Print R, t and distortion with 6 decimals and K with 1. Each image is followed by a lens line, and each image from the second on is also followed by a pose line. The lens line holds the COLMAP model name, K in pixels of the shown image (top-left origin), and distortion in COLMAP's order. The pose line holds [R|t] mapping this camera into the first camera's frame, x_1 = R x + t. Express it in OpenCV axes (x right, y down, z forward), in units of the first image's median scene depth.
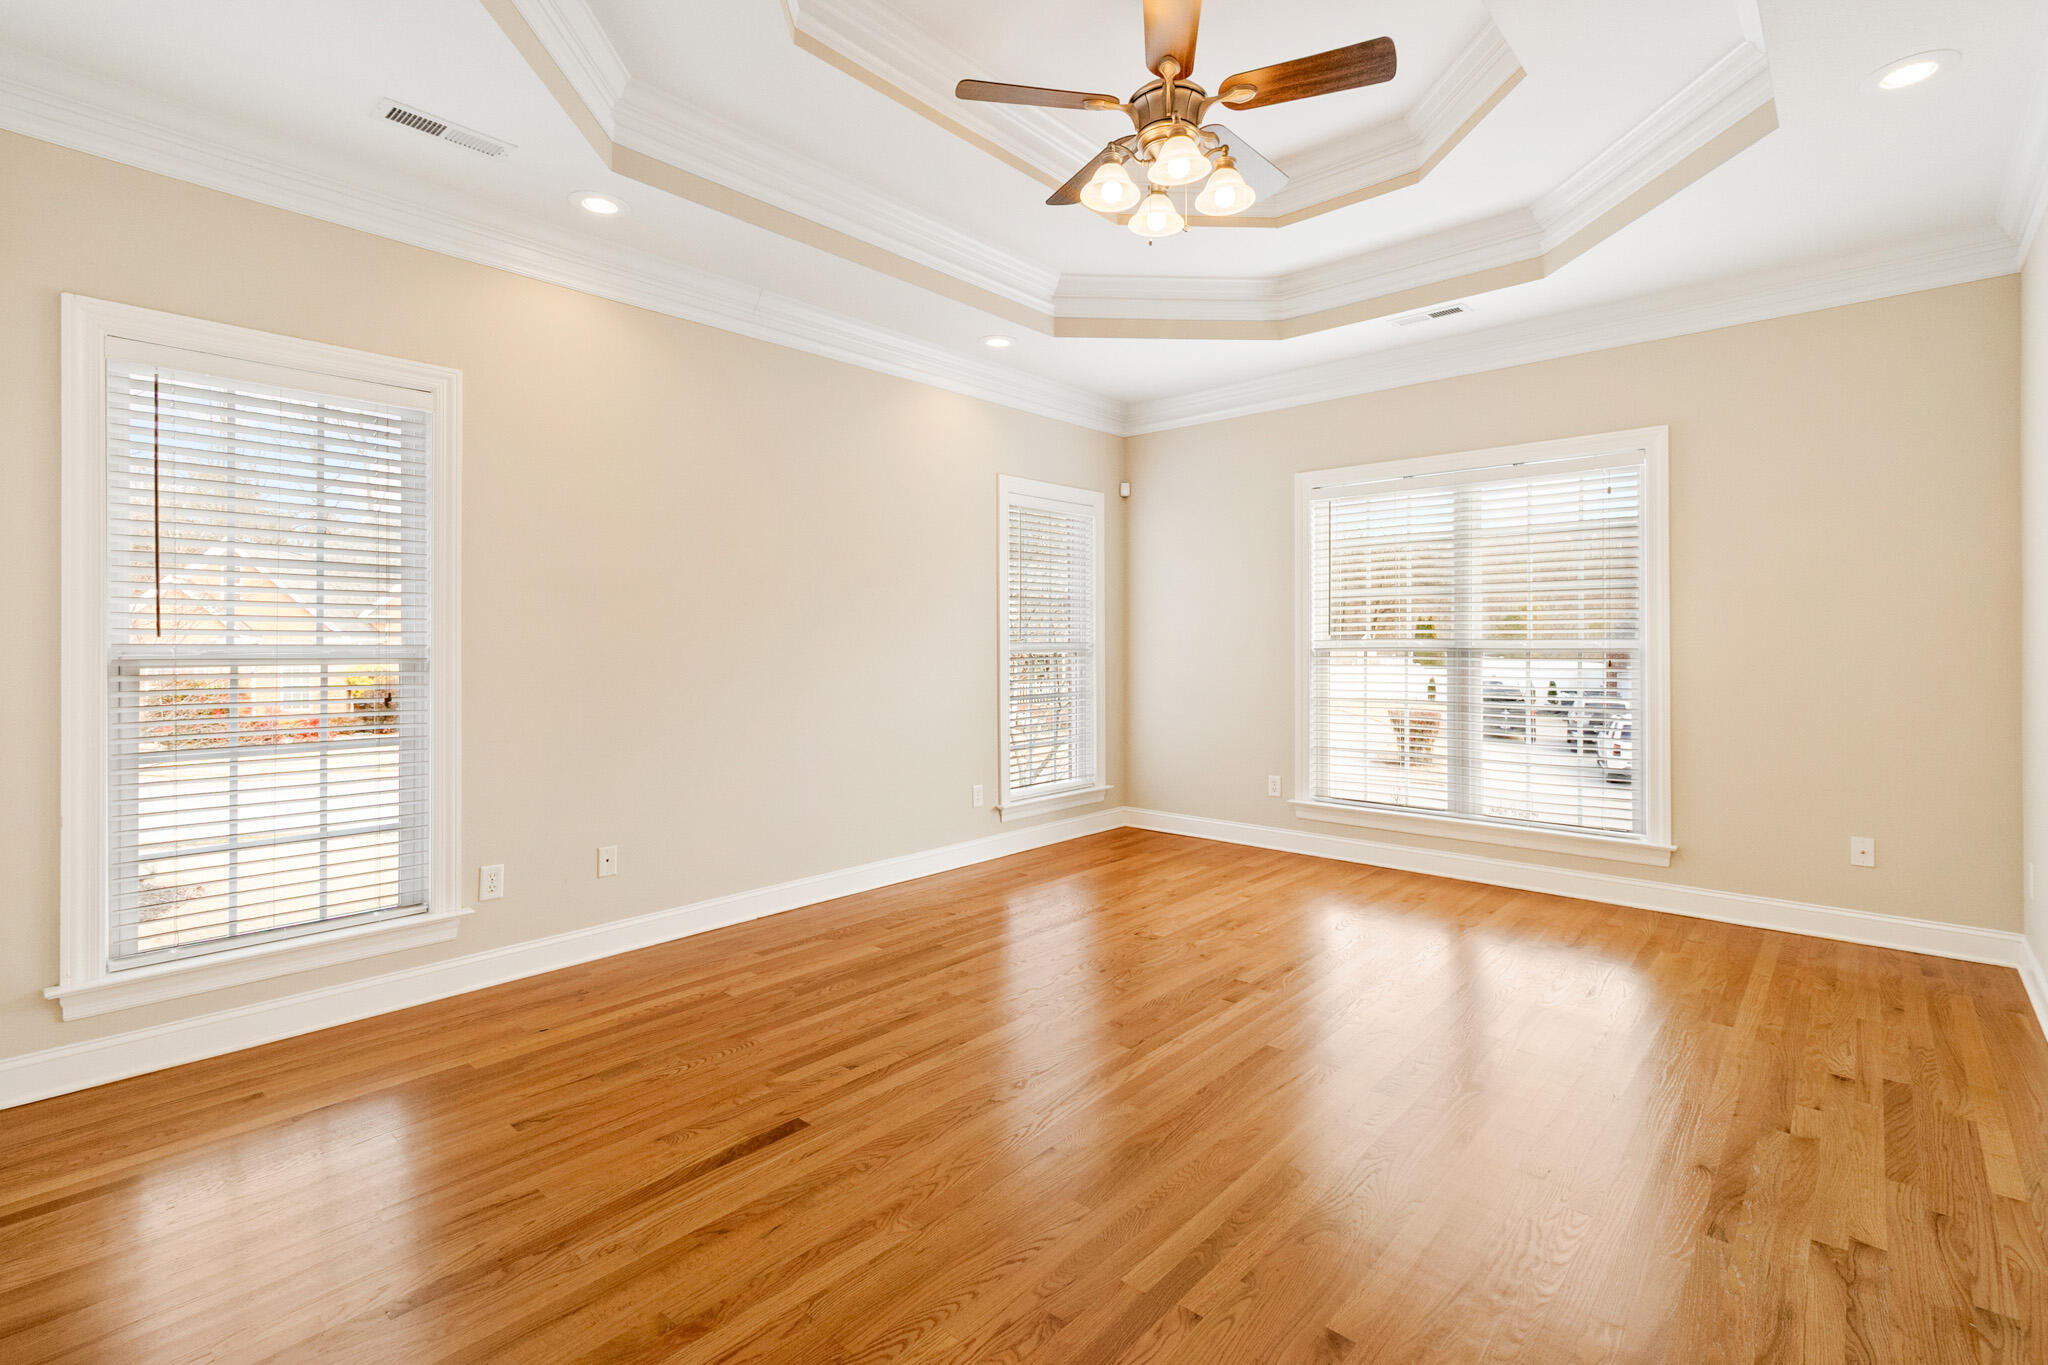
lens RADIAL K [[940.8, 0, 1025.5], [0, 940.8, 642.4], [0, 0, 1]] dist [0.012960, -0.000324]
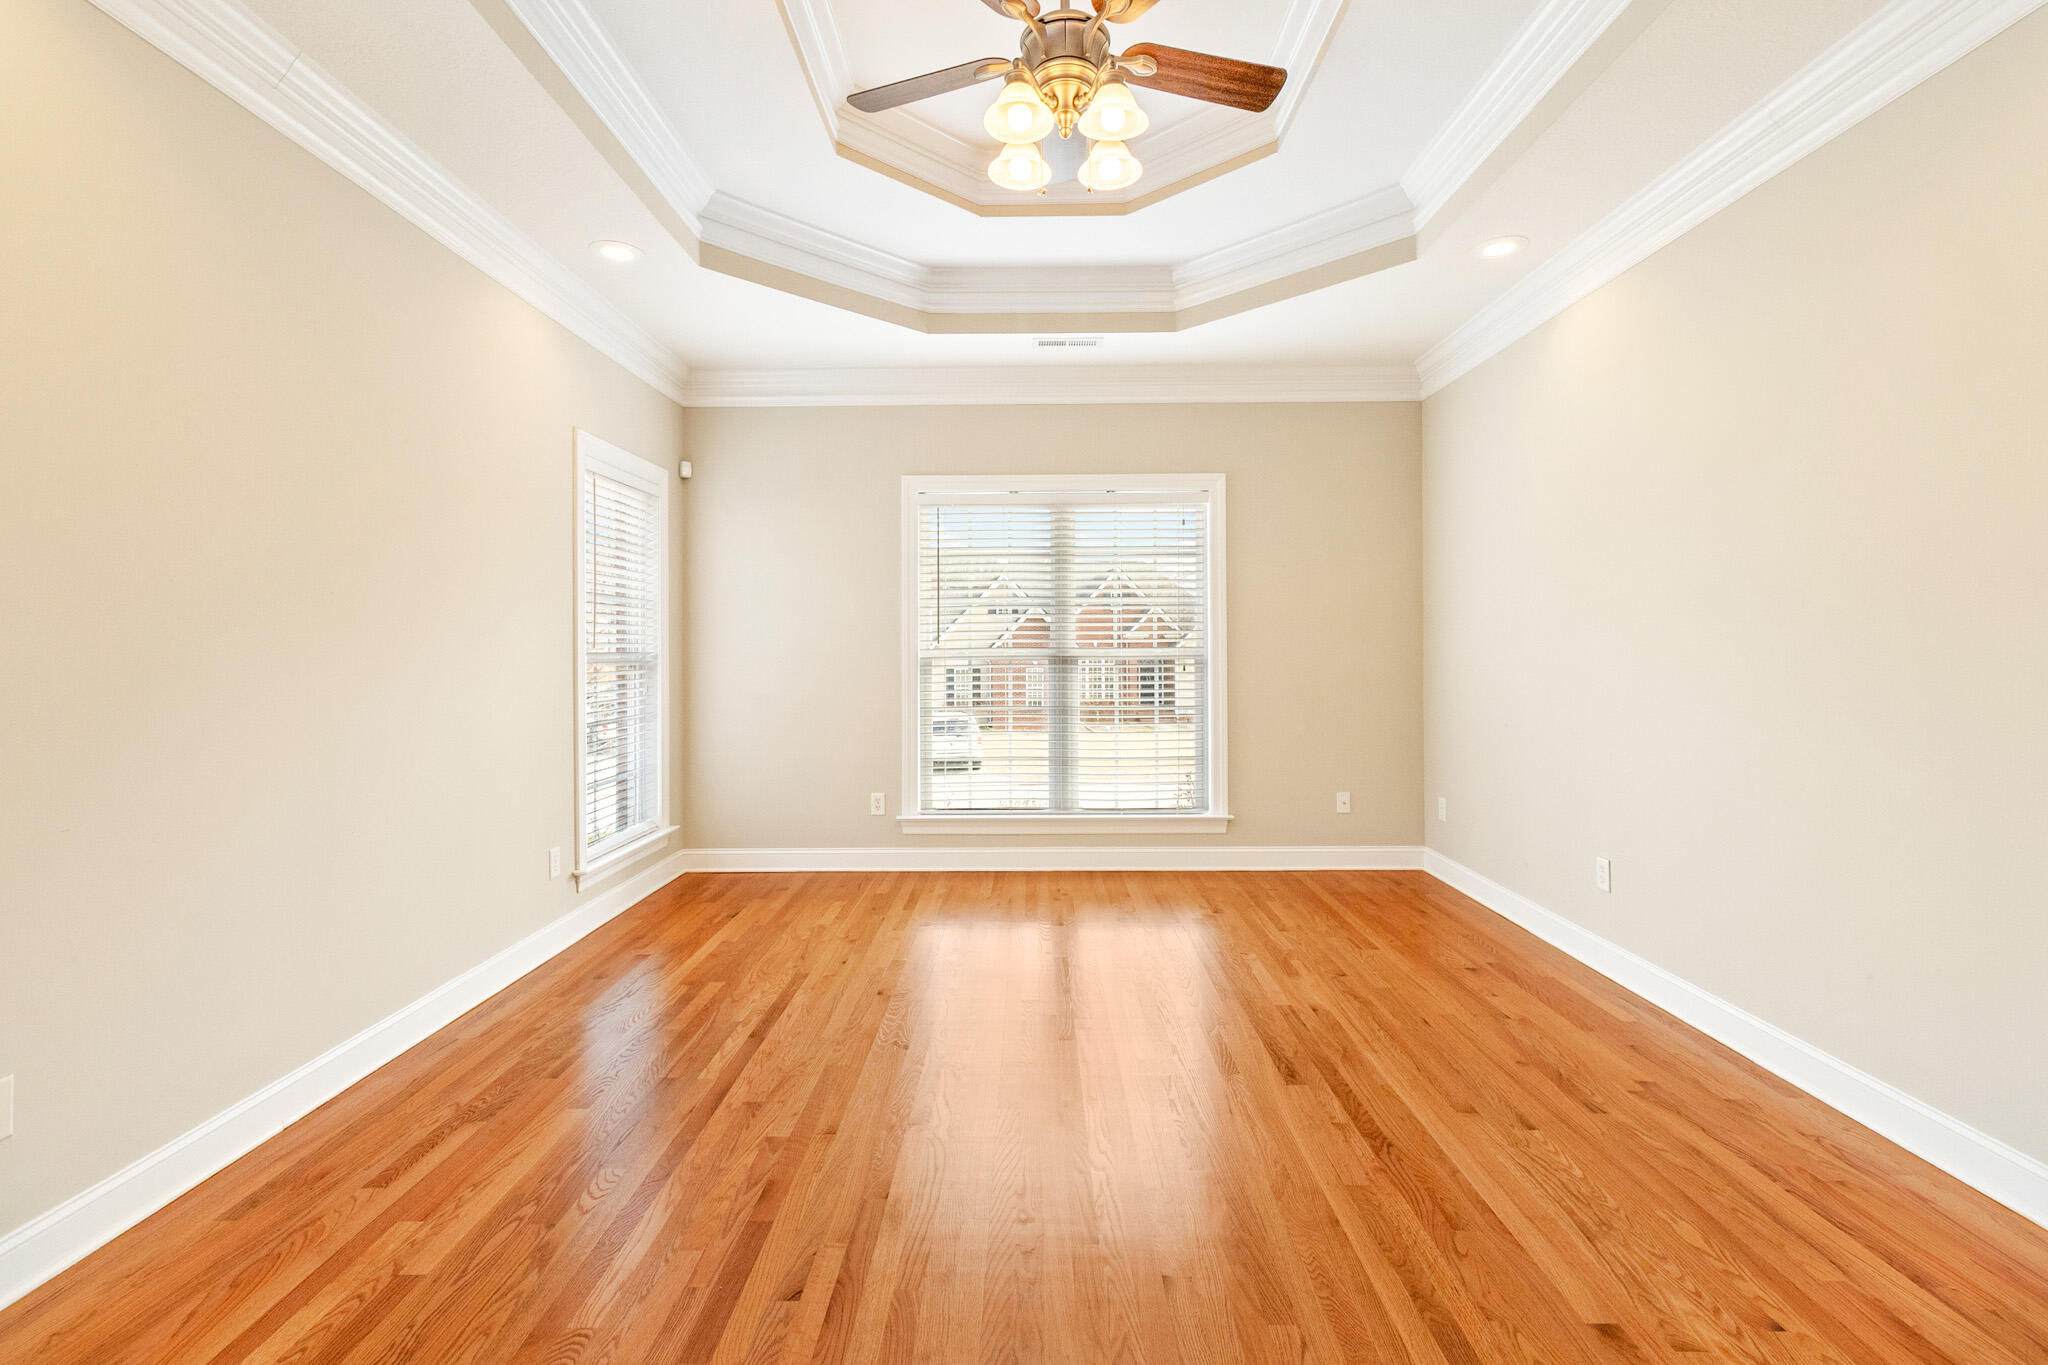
lens RADIAL K [[940.8, 0, 1025.5], [0, 940.8, 642.4], [0, 0, 1]] dist [0.012960, -0.000324]
pose [[0.749348, 0.004628, 0.662161, -0.283424], [0.003652, 0.999931, -0.011121, 0.002336], [-0.662167, 0.010752, 0.749279, 0.223434]]
